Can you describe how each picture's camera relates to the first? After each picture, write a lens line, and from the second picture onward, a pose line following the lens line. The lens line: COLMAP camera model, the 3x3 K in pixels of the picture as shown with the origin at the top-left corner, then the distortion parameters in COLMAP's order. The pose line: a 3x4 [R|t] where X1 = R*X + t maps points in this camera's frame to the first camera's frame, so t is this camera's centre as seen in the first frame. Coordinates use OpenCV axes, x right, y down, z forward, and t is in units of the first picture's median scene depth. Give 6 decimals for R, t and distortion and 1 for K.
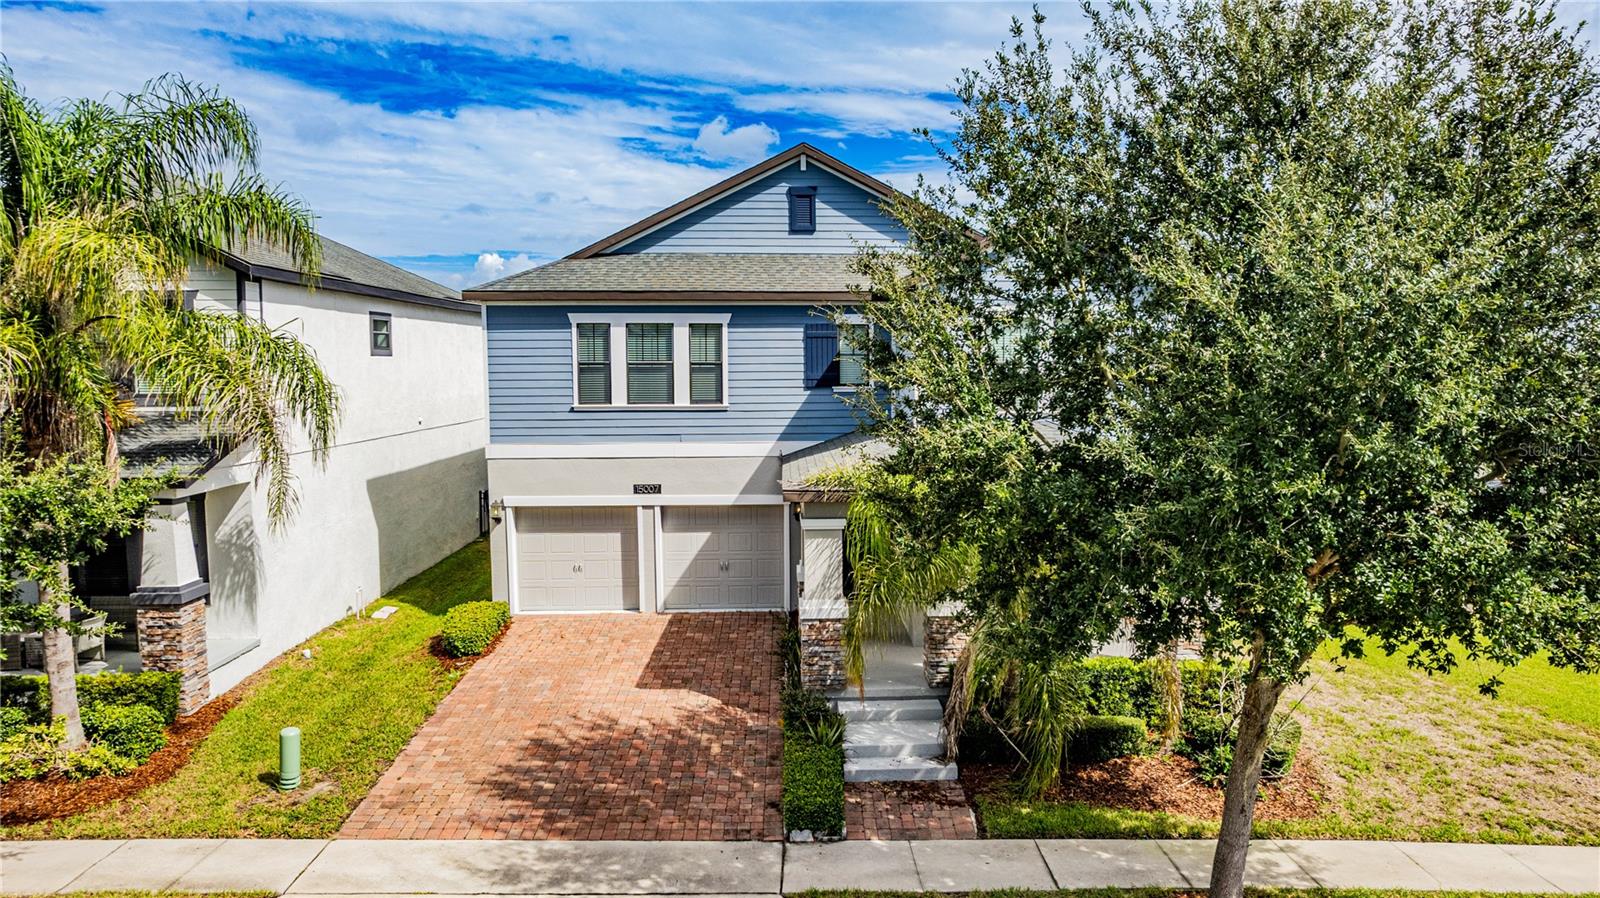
lens RADIAL K [[1040.7, 0, 844.1], [0, 1040.7, 456.5], [0, 0, 1]] dist [-0.034252, 0.002161]
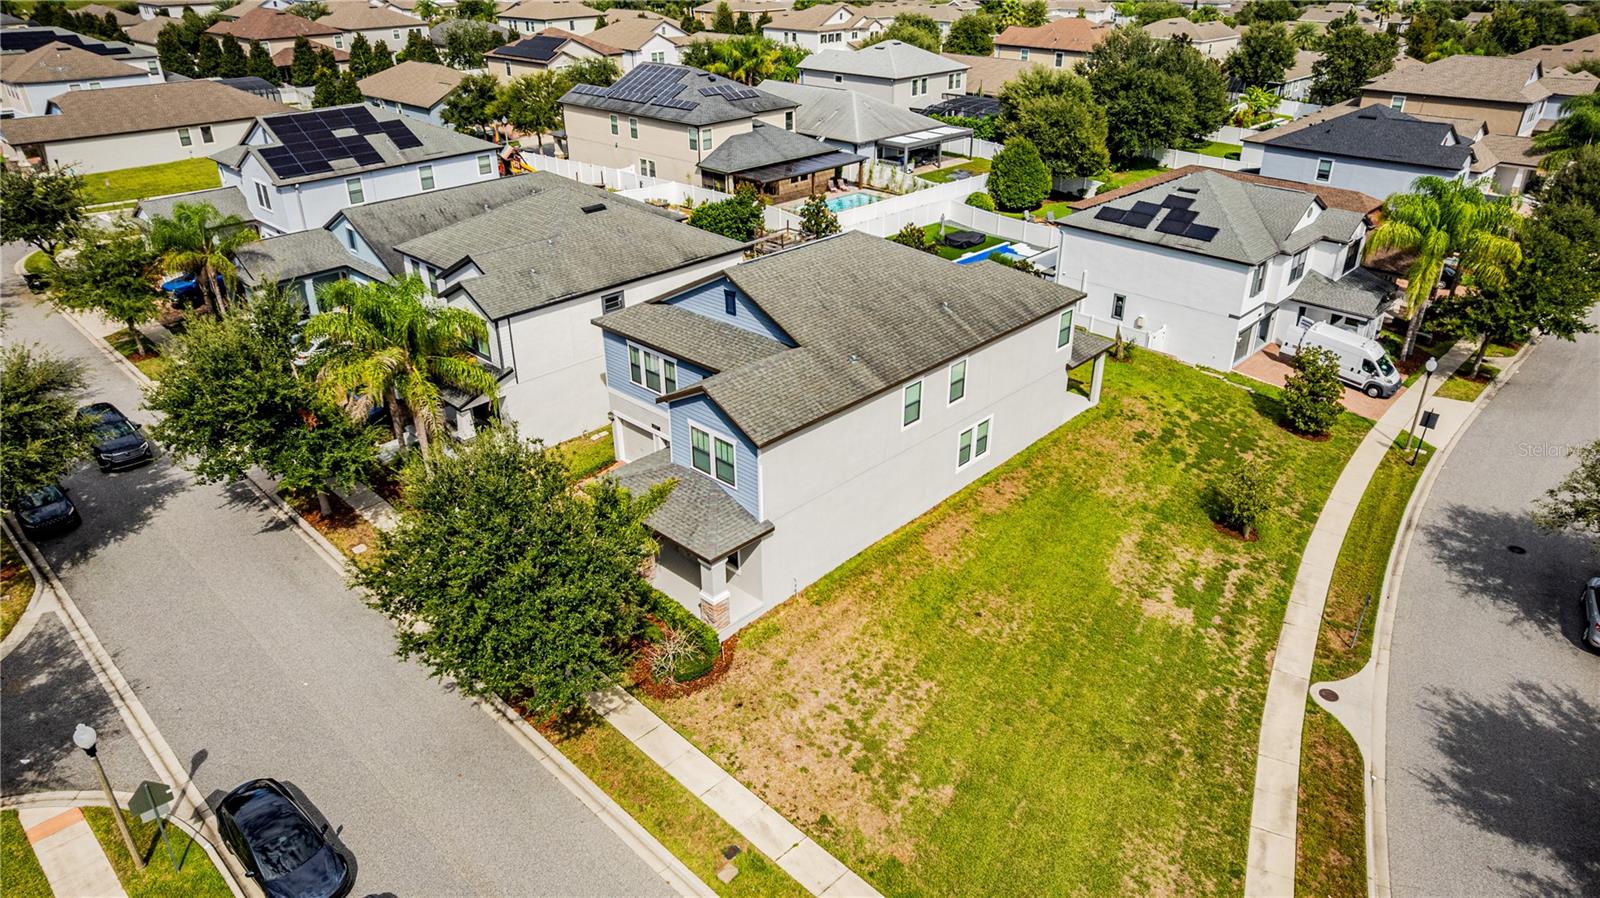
lens RADIAL K [[1023.0, 0, 815.5], [0, 1023.0, 447.5], [0, 0, 1]] dist [-0.046949, 0.001958]
pose [[0.690491, 0.332747, -0.642263, 1.367997], [-0.066717, 0.913424, 0.401504, -0.780472], [0.720257, -0.234385, 0.652911, -0.103493]]
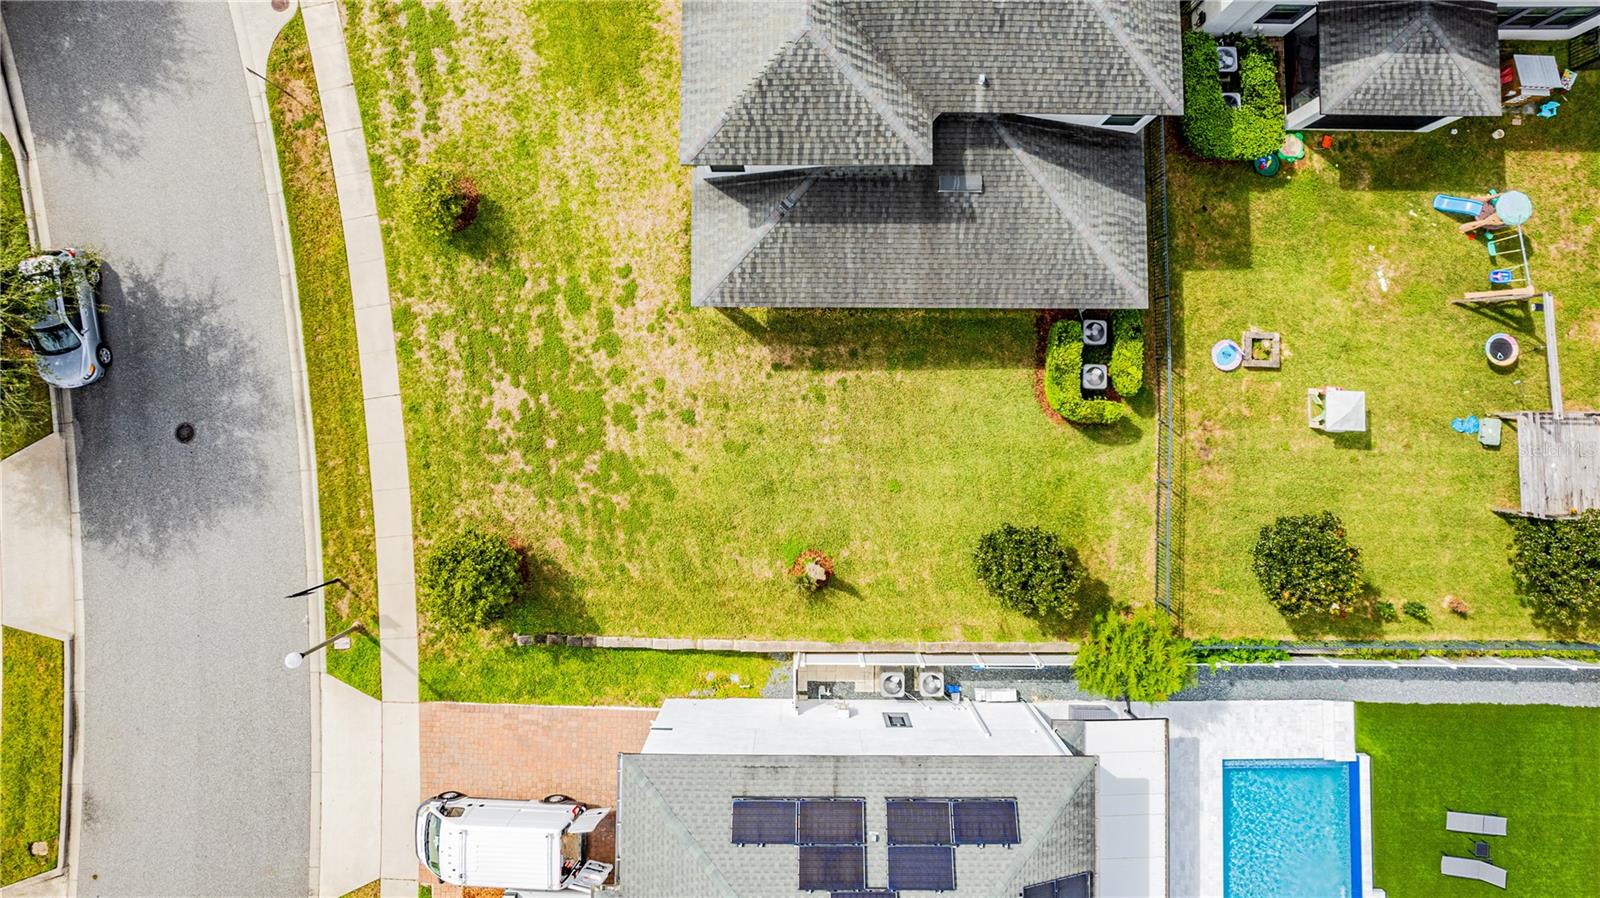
lens RADIAL K [[1062.6, 0, 811.6], [0, 1062.6, 296.8], [0, 0, 1]] dist [-0.051843, 0.028942]
pose [[-0.998436, -0.055171, -0.009026, 0.078948], [-0.008937, -0.001849, 0.999958, -1.595062], [-0.055186, 0.998475, 0.001353, 2.002535]]
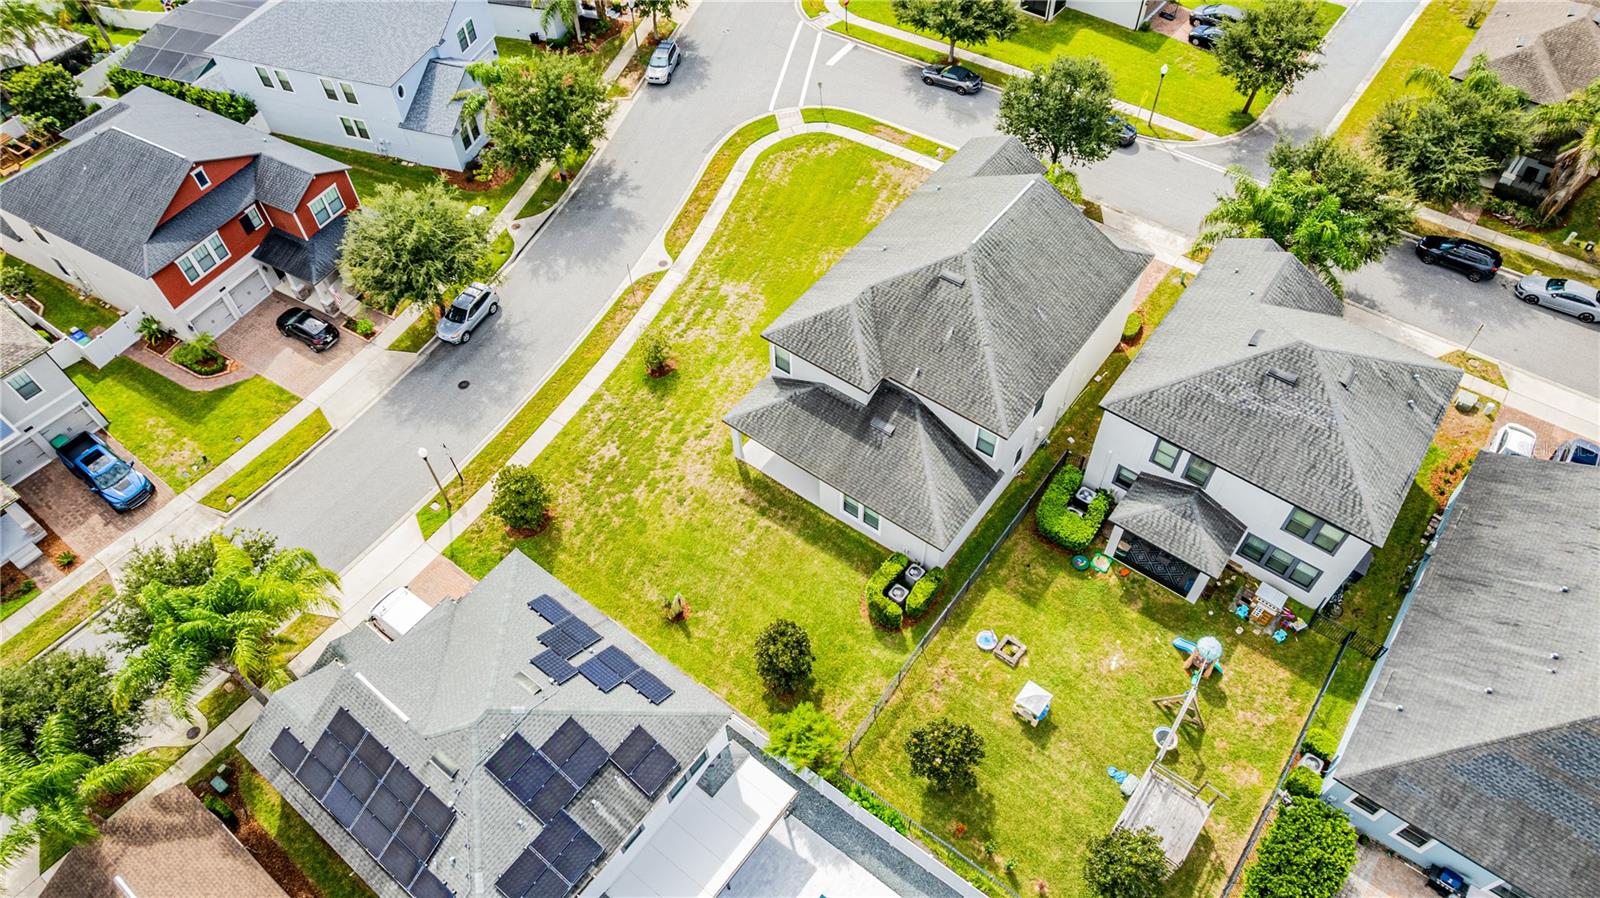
lens RADIAL K [[1006.9, 0, 800.0], [0, 1006.9, 458.5], [0, 0, 1]] dist [-0.066638, 0.057555]
pose [[-0.760458, -0.504586, 0.408775, -0.988271], [0.083649, 0.548119, 0.832207, -2.106376], [-0.643977, 0.667052, -0.374613, 2.906610]]
